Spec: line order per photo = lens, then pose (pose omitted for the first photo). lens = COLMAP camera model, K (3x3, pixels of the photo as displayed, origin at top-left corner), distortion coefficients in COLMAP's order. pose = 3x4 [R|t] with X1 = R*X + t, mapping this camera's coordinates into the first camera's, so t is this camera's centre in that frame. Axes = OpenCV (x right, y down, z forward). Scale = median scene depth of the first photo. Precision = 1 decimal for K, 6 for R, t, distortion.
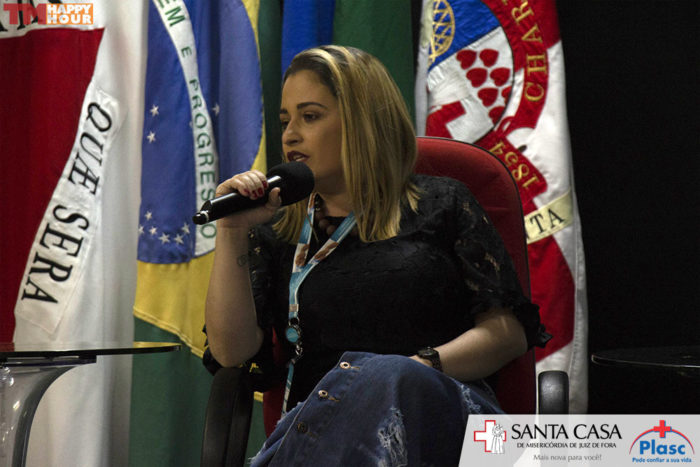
lens RADIAL K [[3163.9, 0, 376.3], [0, 3163.9, 243.1], [0, 0, 1]] dist [1.371379, 0.000000]
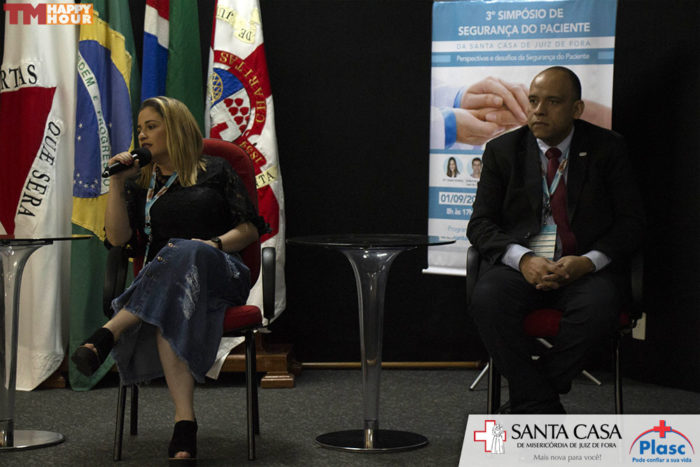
lens RADIAL K [[1652.6, 0, 346.4], [0, 1652.6, 232.5], [0, 0, 1]] dist [0.424559, 0.000000]
pose [[0.994358, -0.005069, 0.105954, -0.011763], [0.001763, 0.999510, 0.031266, -0.004948], [-0.106061, -0.030903, 0.993879, -0.128712]]
